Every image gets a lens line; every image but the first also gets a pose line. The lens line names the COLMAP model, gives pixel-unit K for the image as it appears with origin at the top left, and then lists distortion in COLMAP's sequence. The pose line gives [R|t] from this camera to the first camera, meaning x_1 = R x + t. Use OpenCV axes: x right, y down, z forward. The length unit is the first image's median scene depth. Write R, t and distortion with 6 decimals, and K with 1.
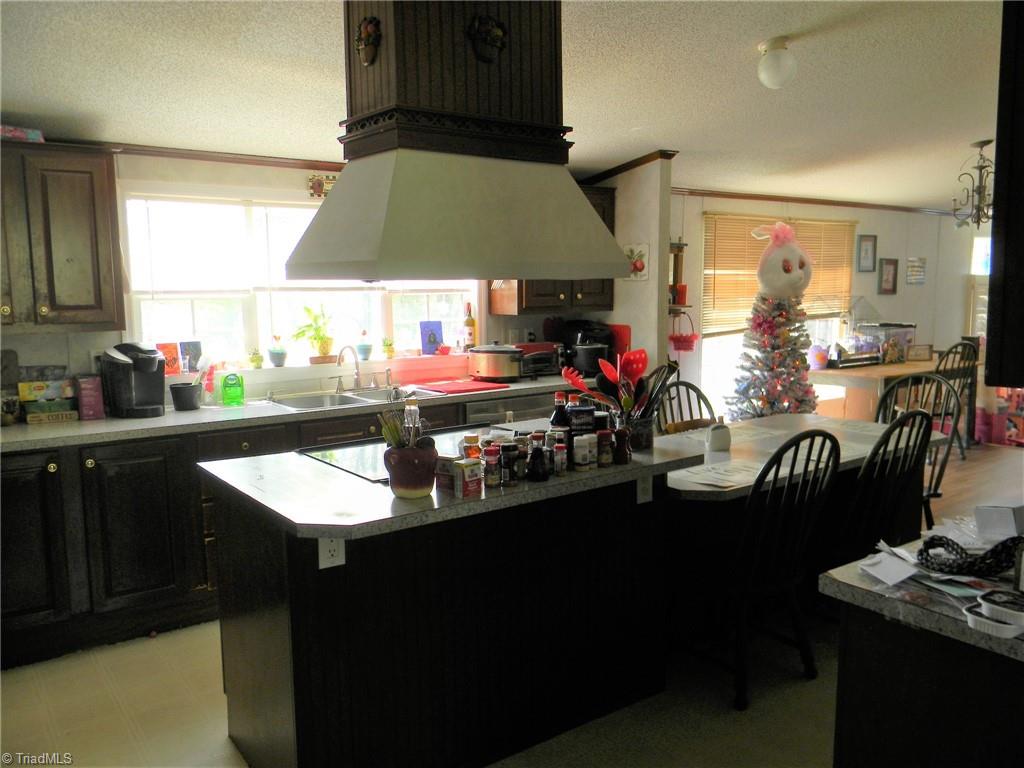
lens RADIAL K [[826.5, 0, 512.0], [0, 826.5, 384.0], [0, 0, 1]] dist [0.003619, 0.000625]
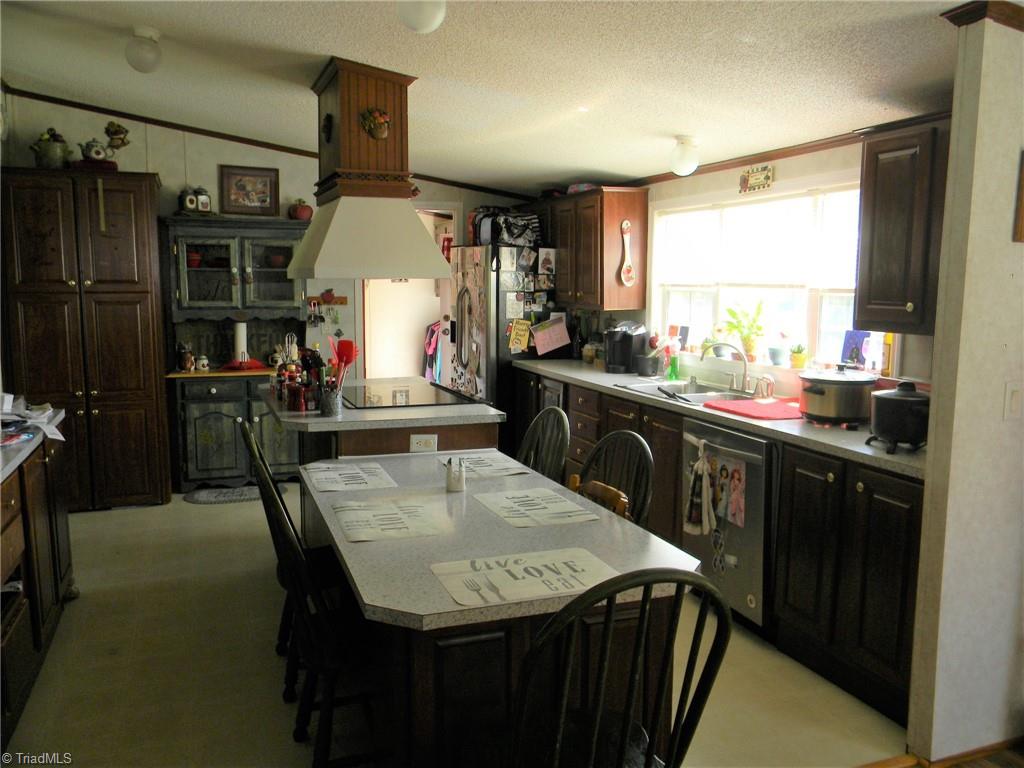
lens RADIAL K [[826.5, 0, 512.0], [0, 826.5, 384.0], [0, 0, 1]] dist [0.003619, 0.000625]
pose [[-0.269083, 0.162985, -0.949226, 0.809228], [-0.062388, 0.980557, 0.186051, -0.170013], [0.961094, 0.109283, -0.253683, 1.014241]]
